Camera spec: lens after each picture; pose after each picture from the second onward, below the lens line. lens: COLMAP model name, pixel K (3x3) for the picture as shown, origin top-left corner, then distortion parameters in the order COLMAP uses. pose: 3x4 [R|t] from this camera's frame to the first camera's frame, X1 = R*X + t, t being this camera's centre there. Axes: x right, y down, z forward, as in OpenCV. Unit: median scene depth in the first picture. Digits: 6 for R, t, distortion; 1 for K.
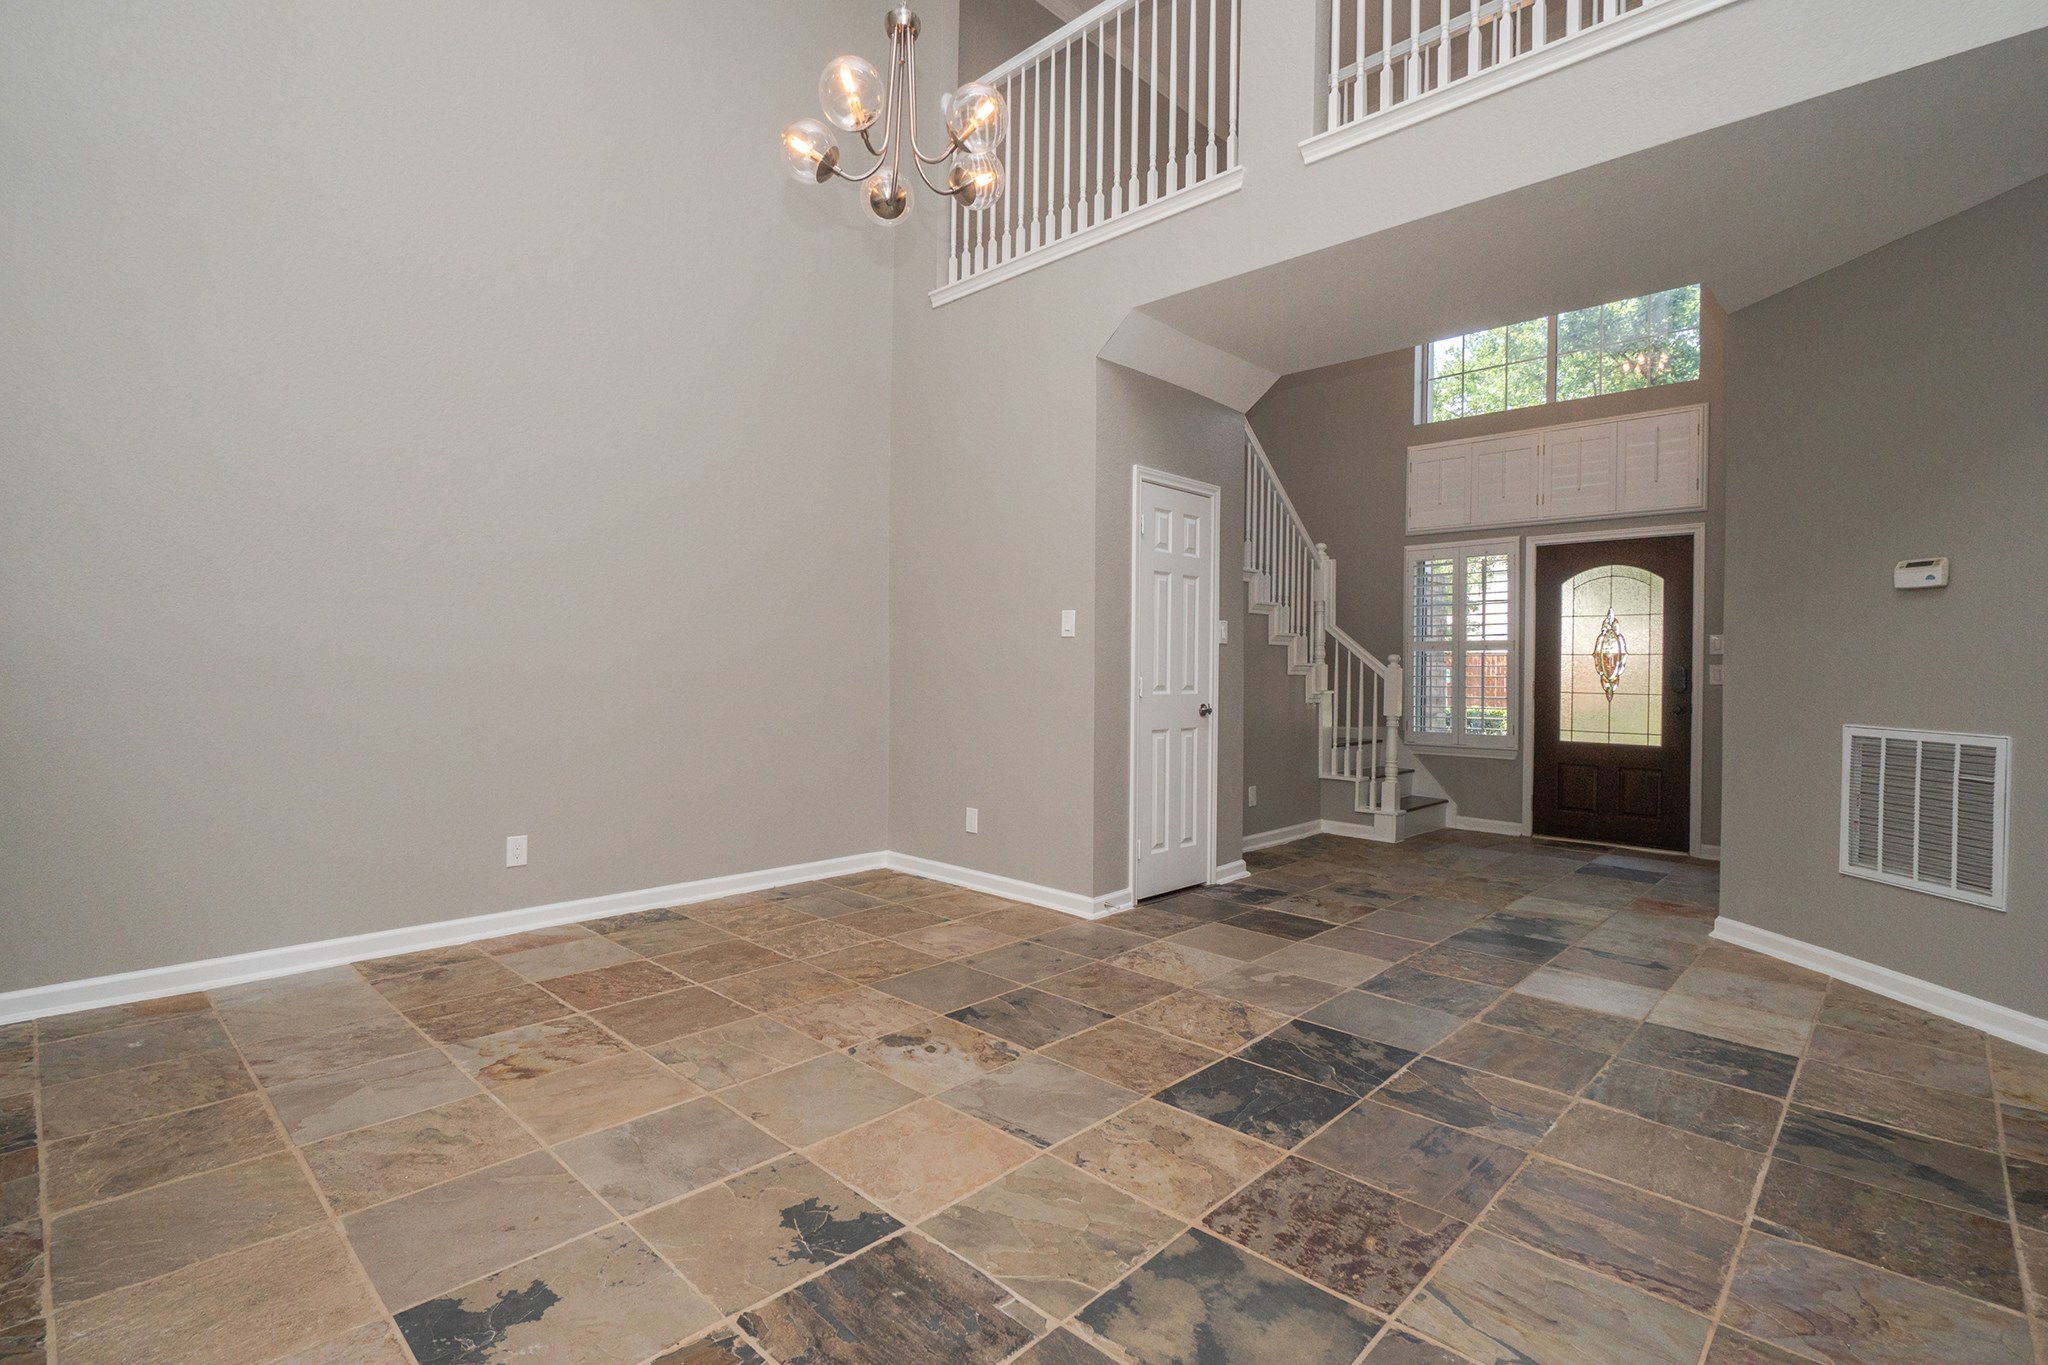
lens RADIAL K [[930.0, 0, 1016.0], [0, 930.0, 684.1], [0, 0, 1]] dist [0.001890, 0.000567]
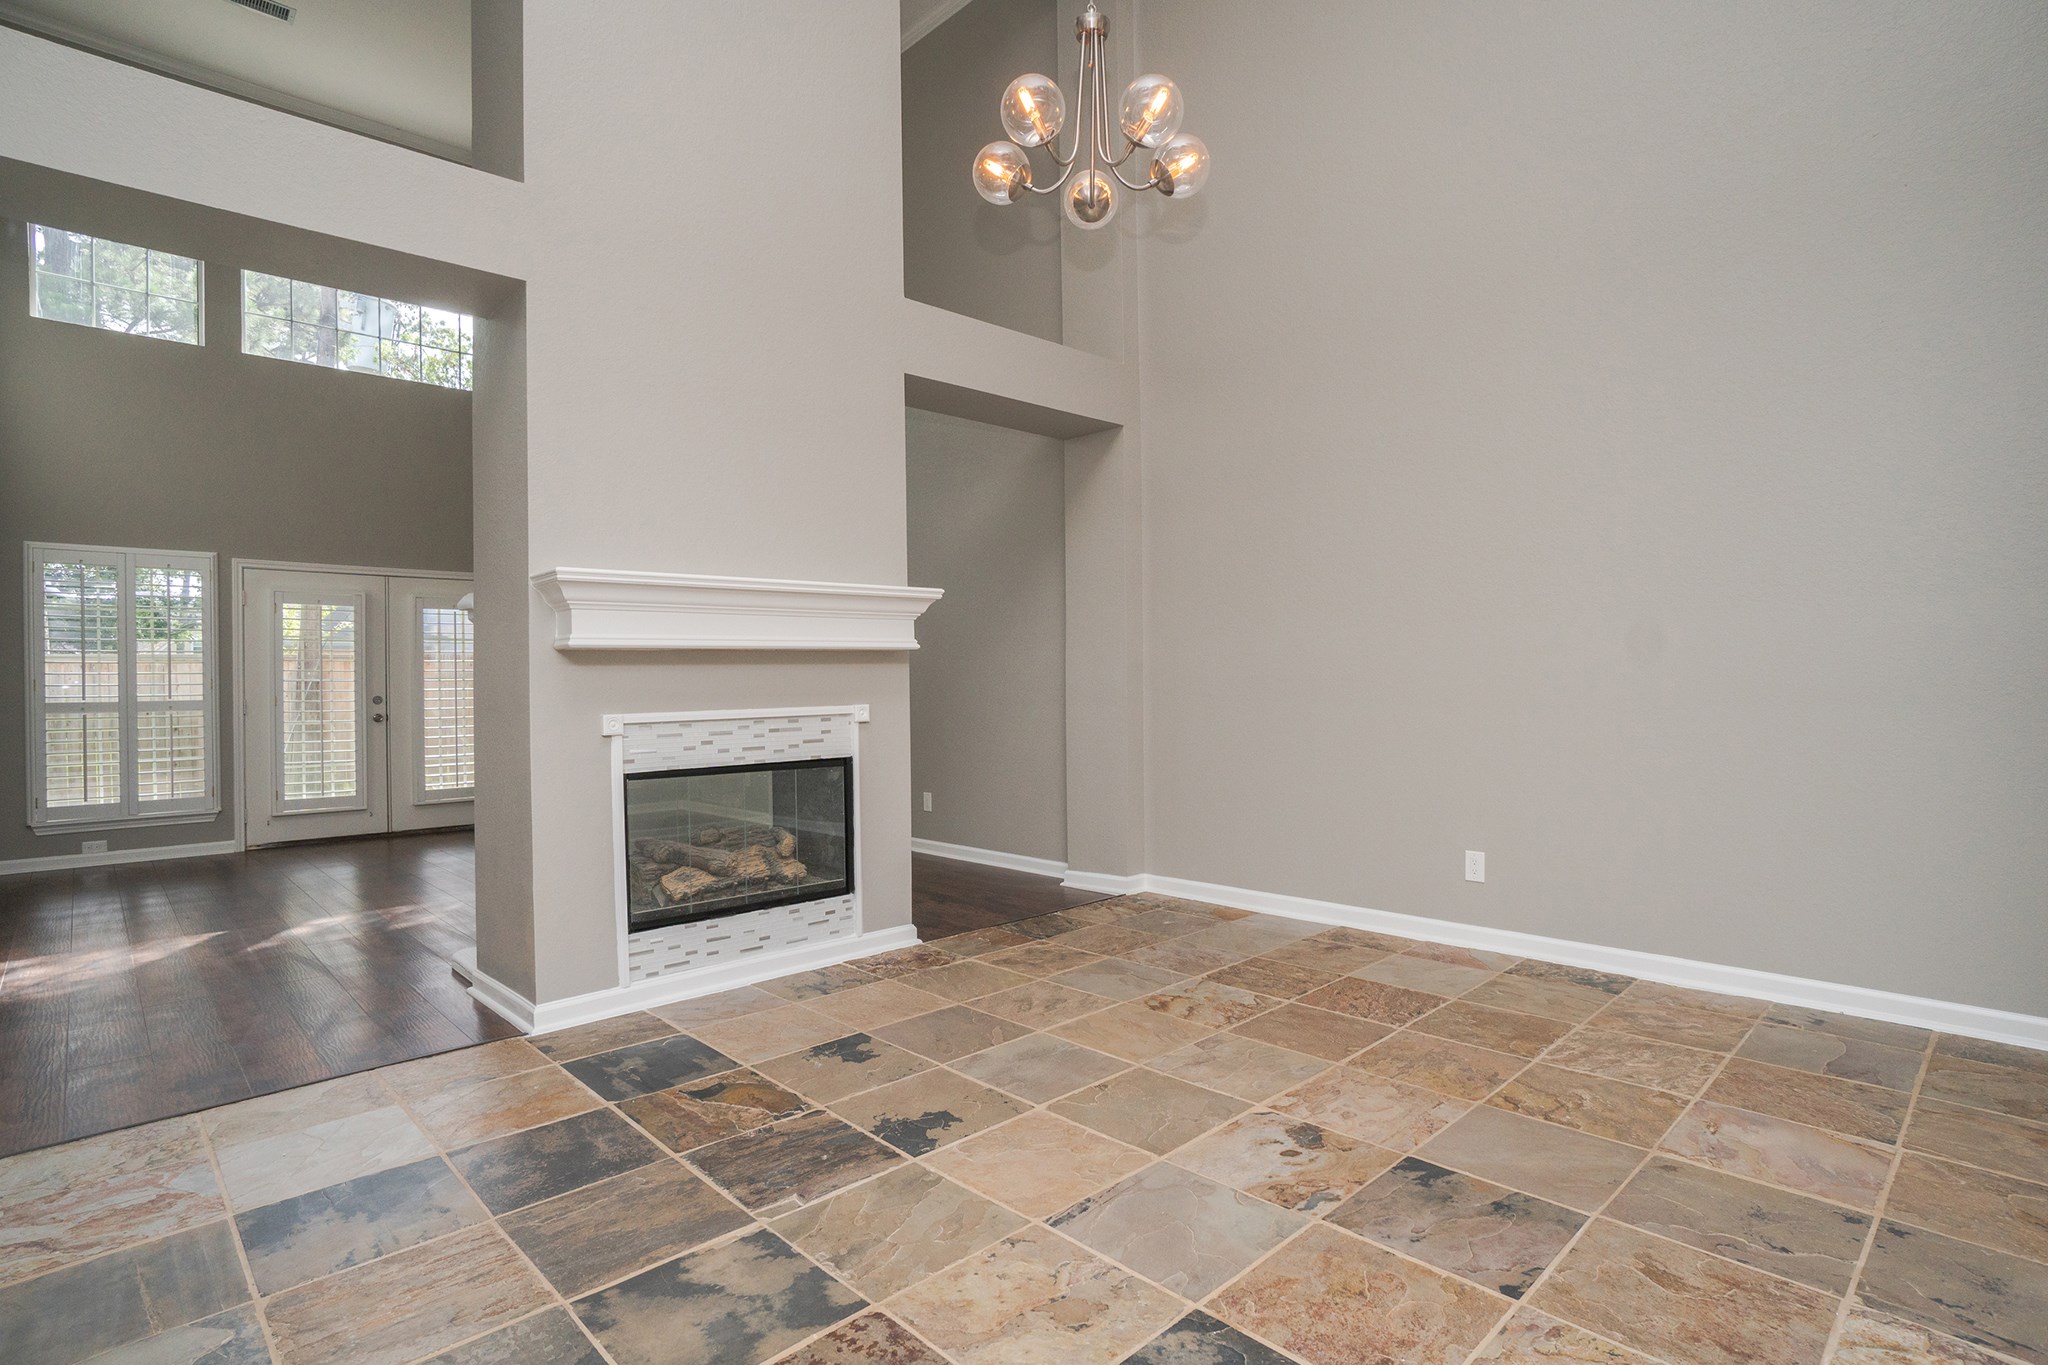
lens RADIAL K [[995.8, 0, 1015.7], [0, 995.8, 683.2], [0, 0, 1]] dist [-0.002995, 0.001952]
pose [[-0.028487, -0.014073, -0.999495, 0.736770], [0.003448, 0.999894, -0.014176, -0.001966], [0.999588, -0.003850, -0.028436, 0.745729]]
